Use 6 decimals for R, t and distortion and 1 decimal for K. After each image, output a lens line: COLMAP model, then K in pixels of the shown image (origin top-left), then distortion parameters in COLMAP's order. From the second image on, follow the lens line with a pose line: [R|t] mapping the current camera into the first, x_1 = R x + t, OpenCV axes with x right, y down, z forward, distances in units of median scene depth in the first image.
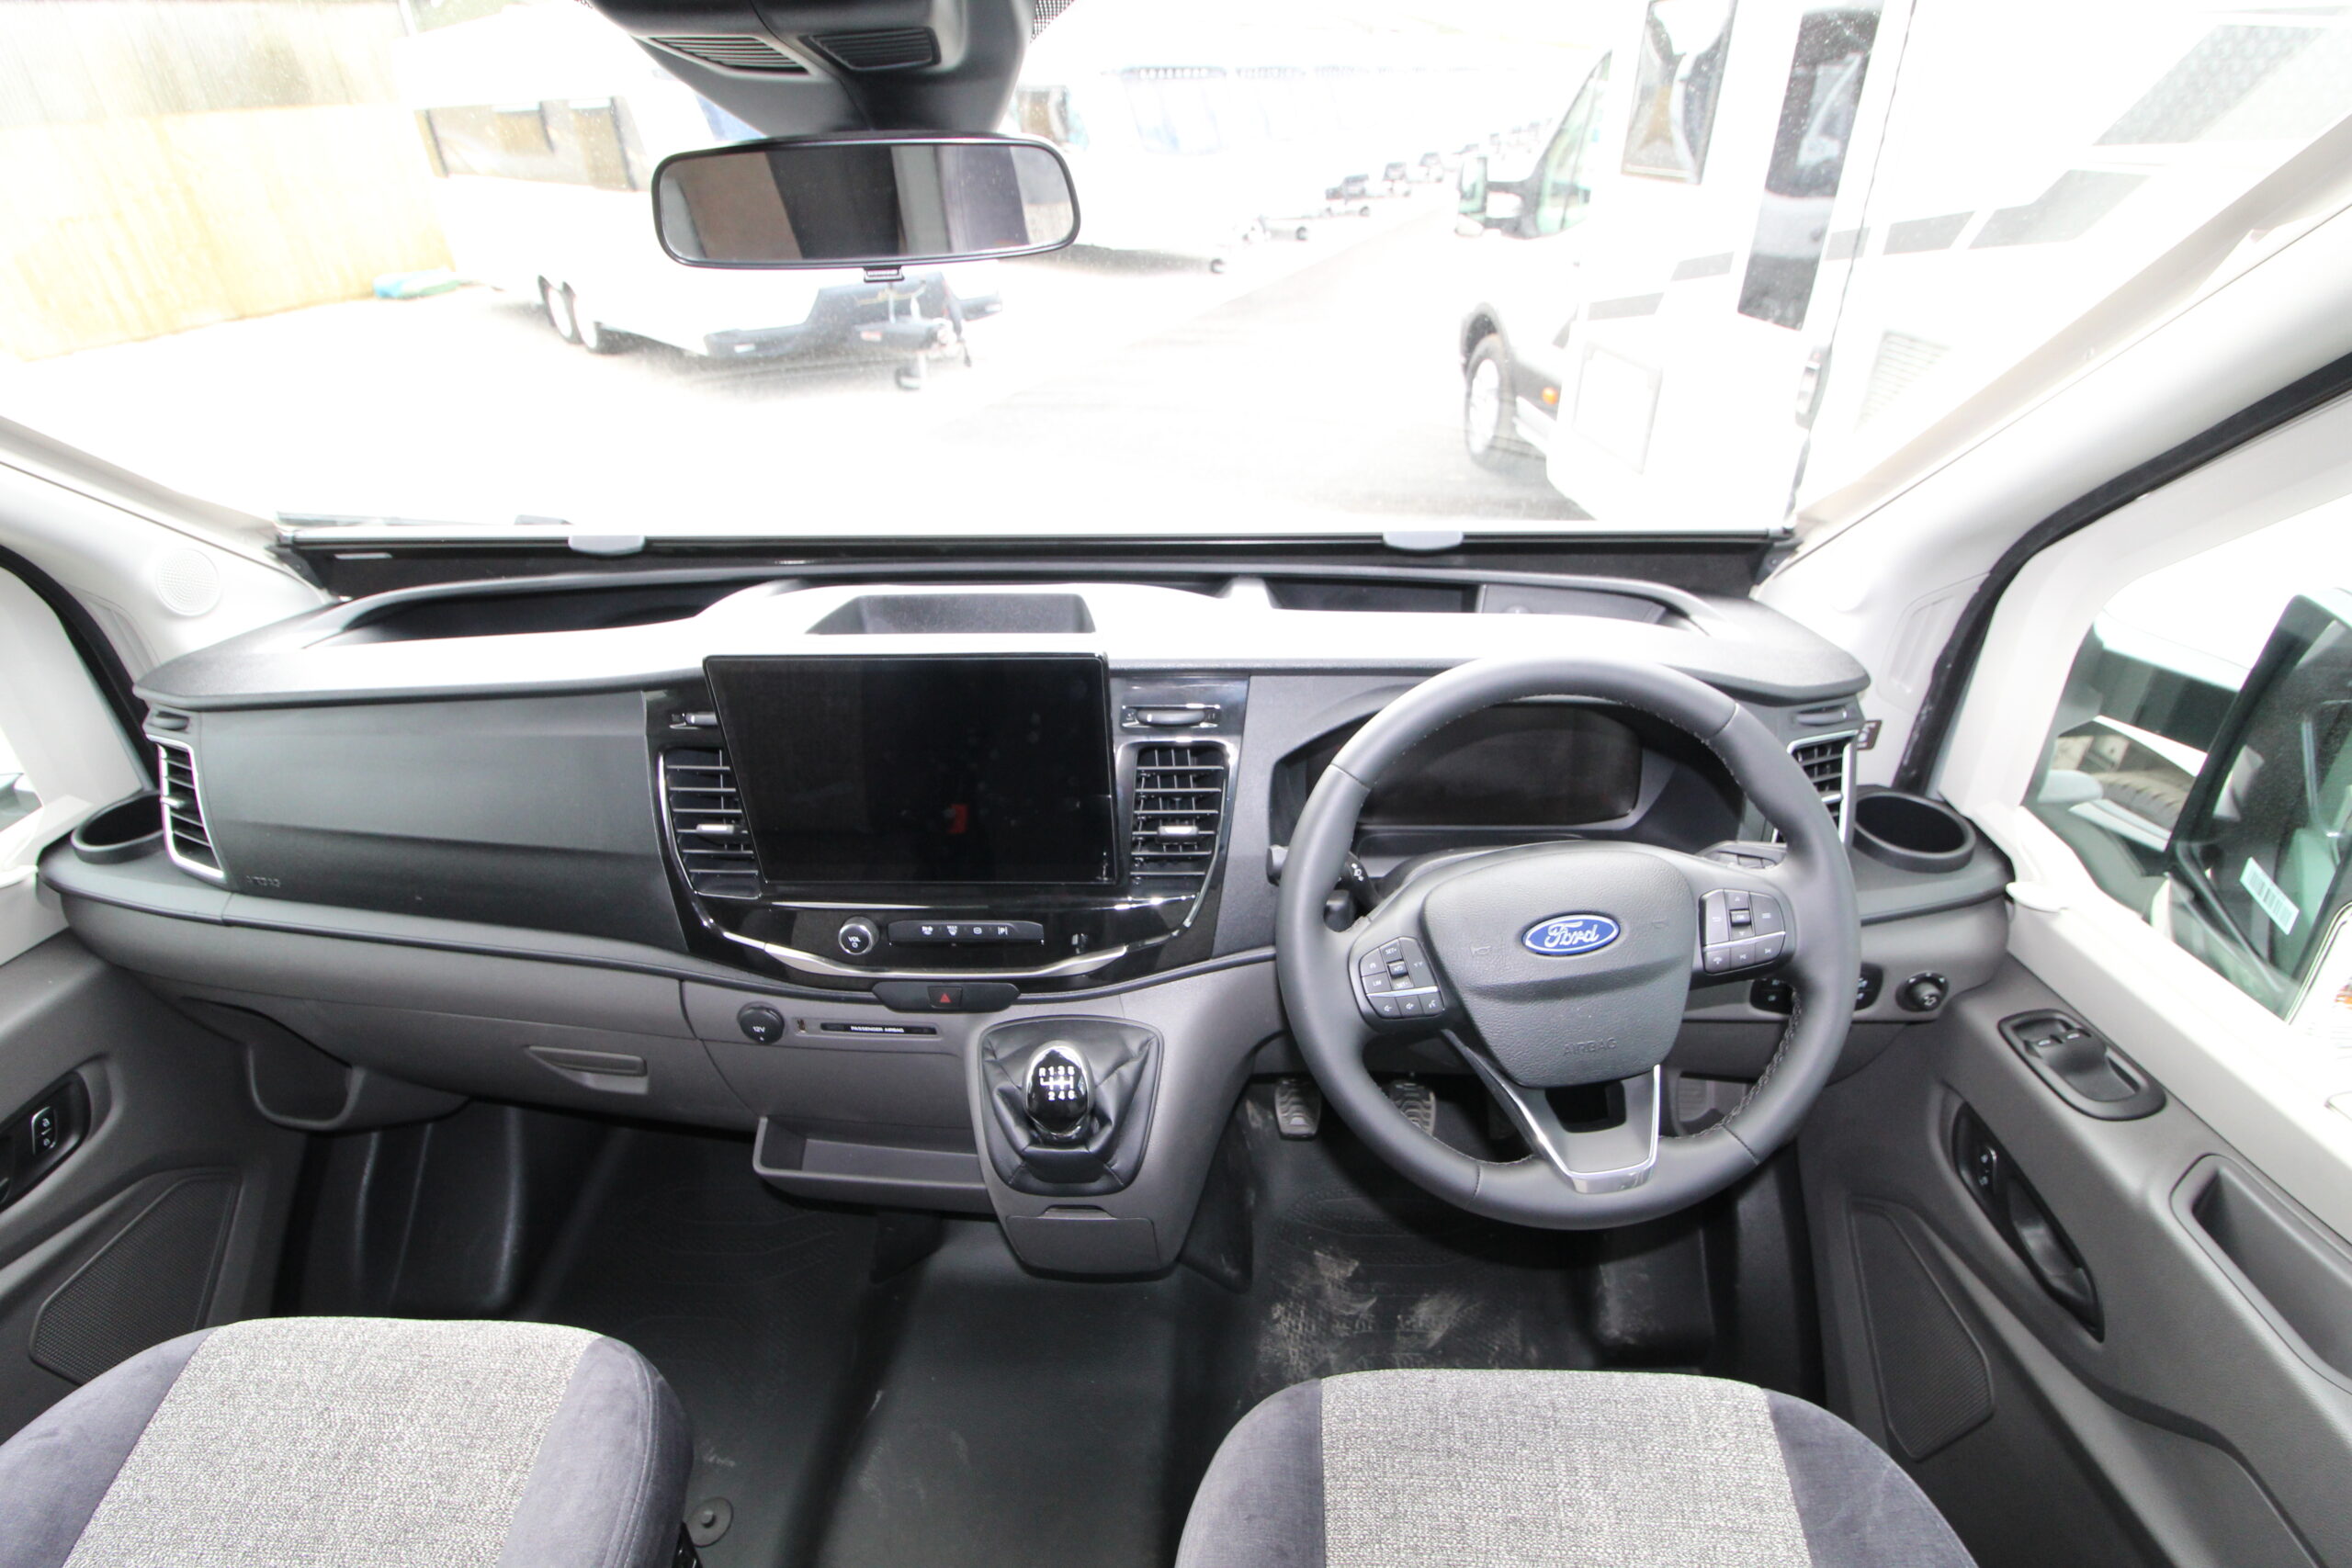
lens RADIAL K [[1092.5, 0, 1189.5], [0, 1092.5, 776.4], [0, 0, 1]] dist [0.000529, -0.012866]
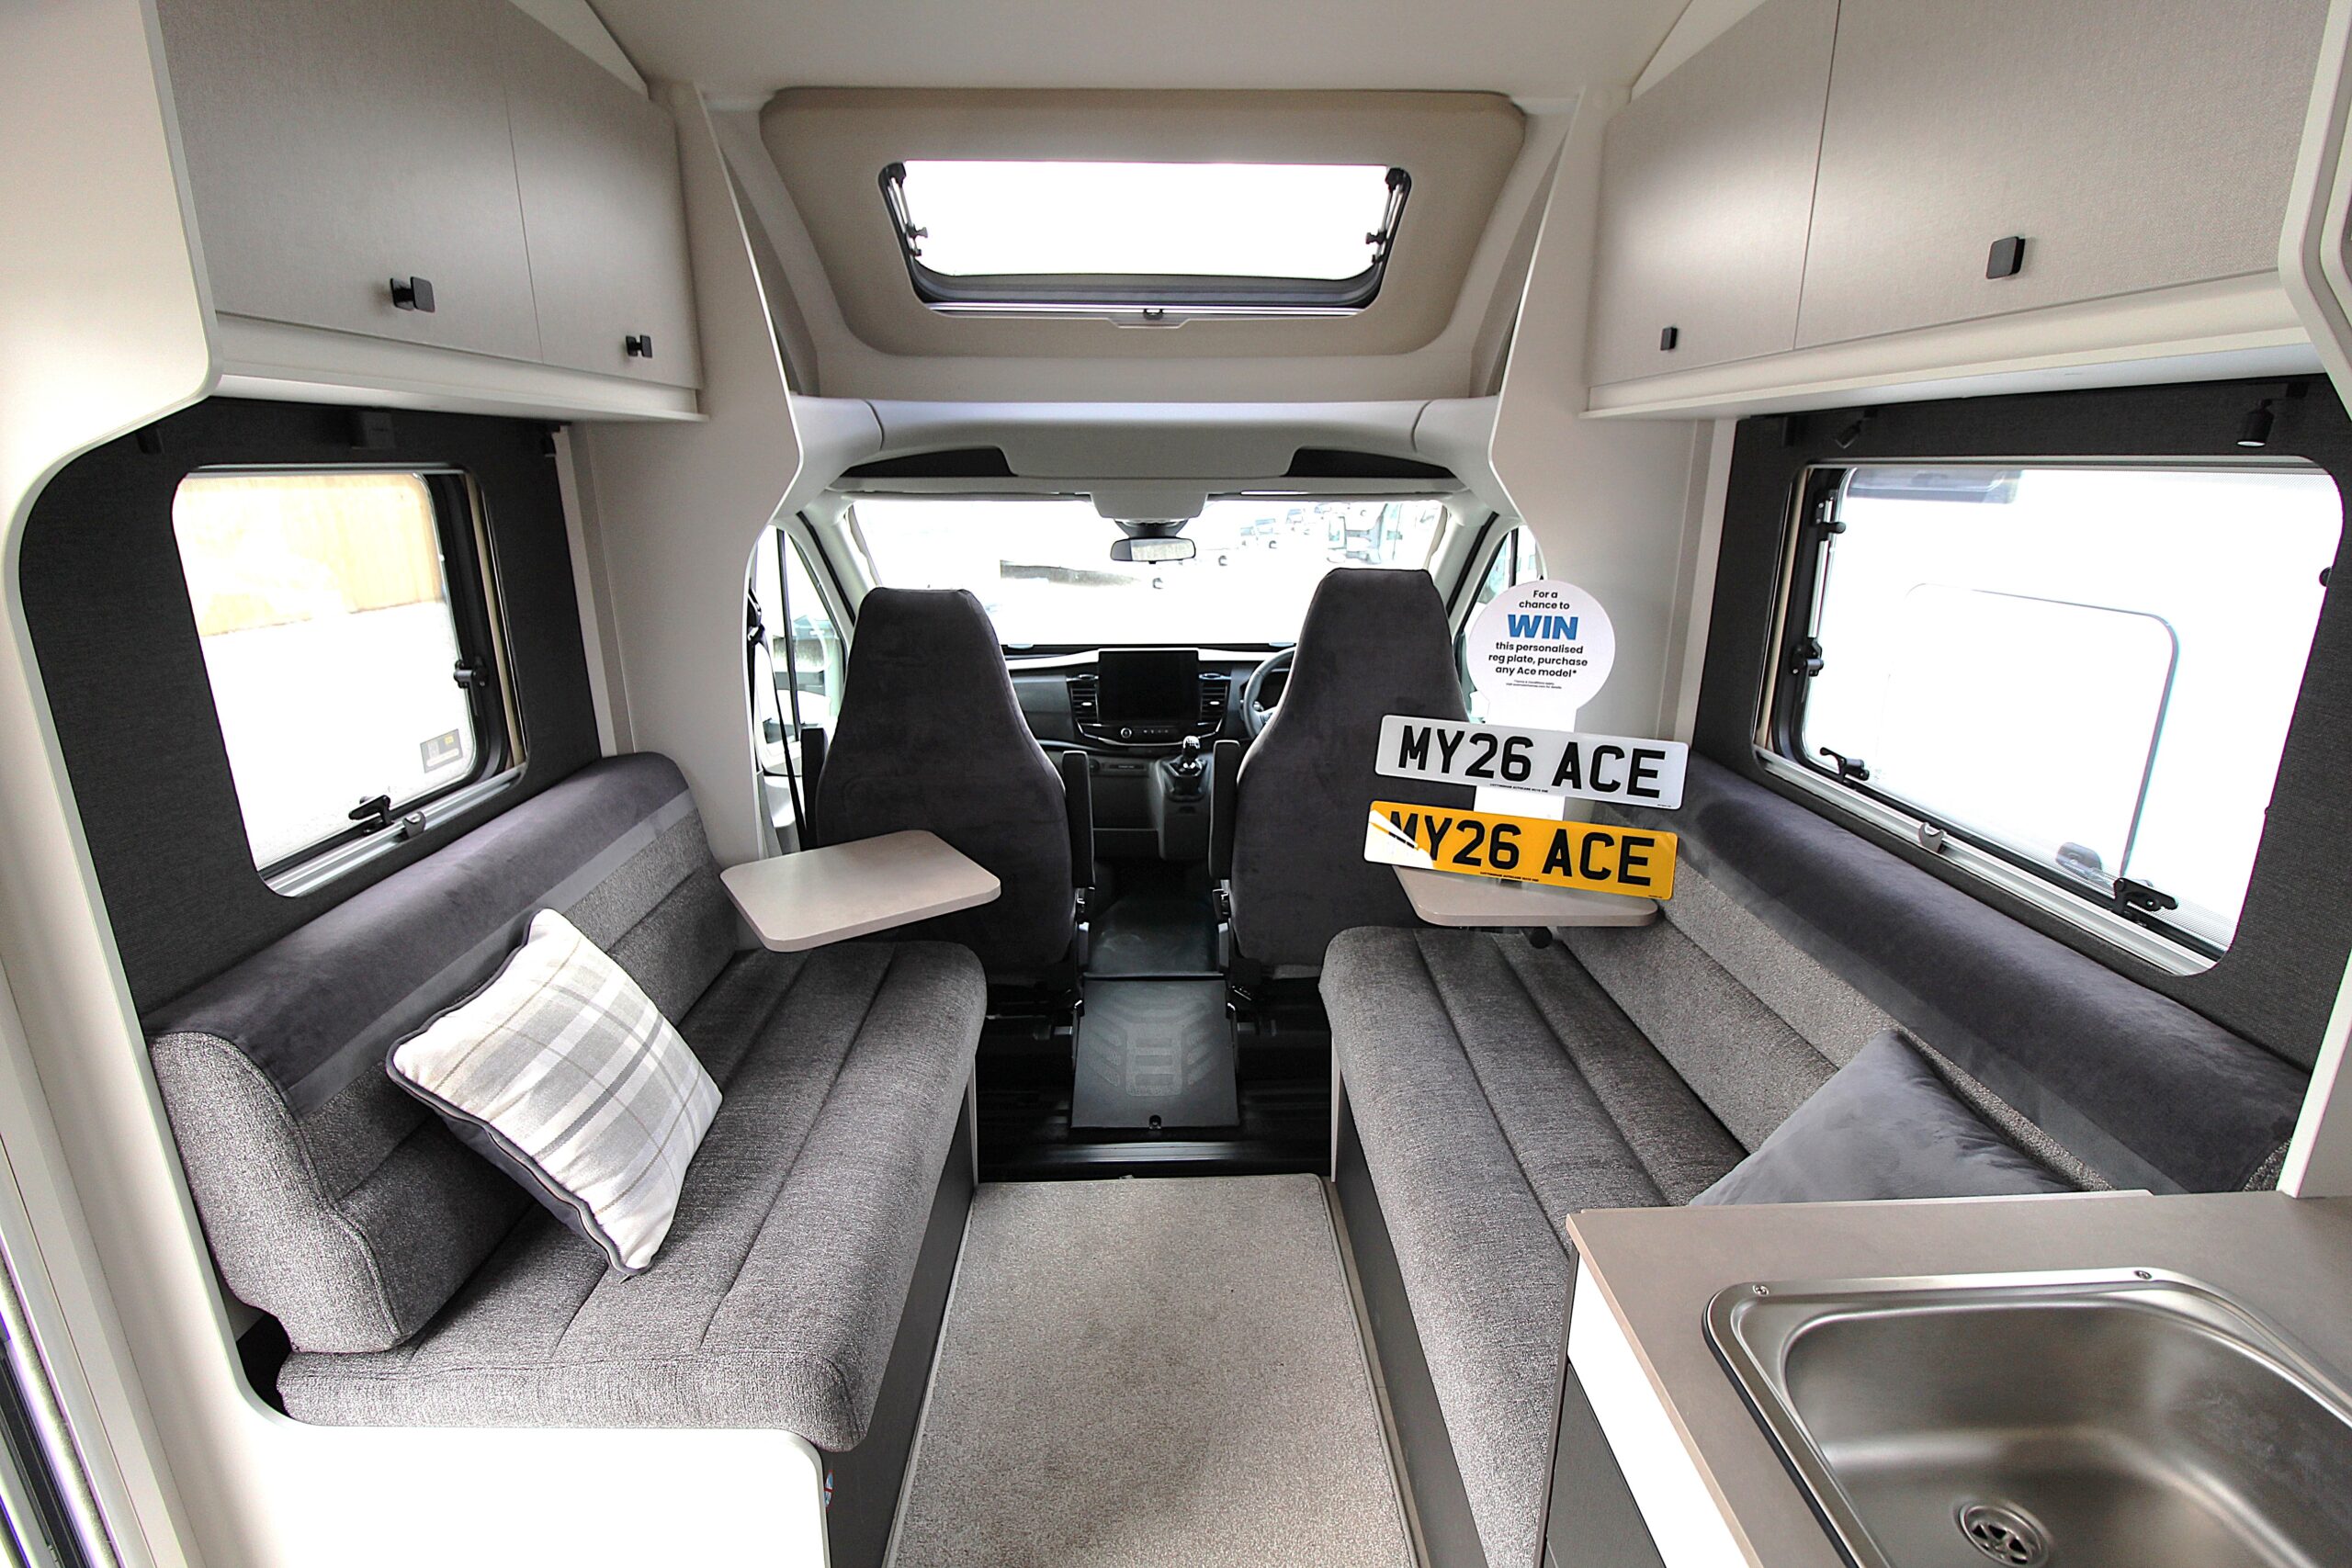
lens RADIAL K [[1092.5, 0, 1189.5], [0, 1092.5, 776.4], [0, 0, 1]] dist [0.000529, -0.012866]
pose [[0.997901, -0.006952, 0.064377, -0.048987], [0.023630, 0.964748, -0.262113, 0.187798], [-0.060285, 0.263084, 0.962888, -0.377007]]
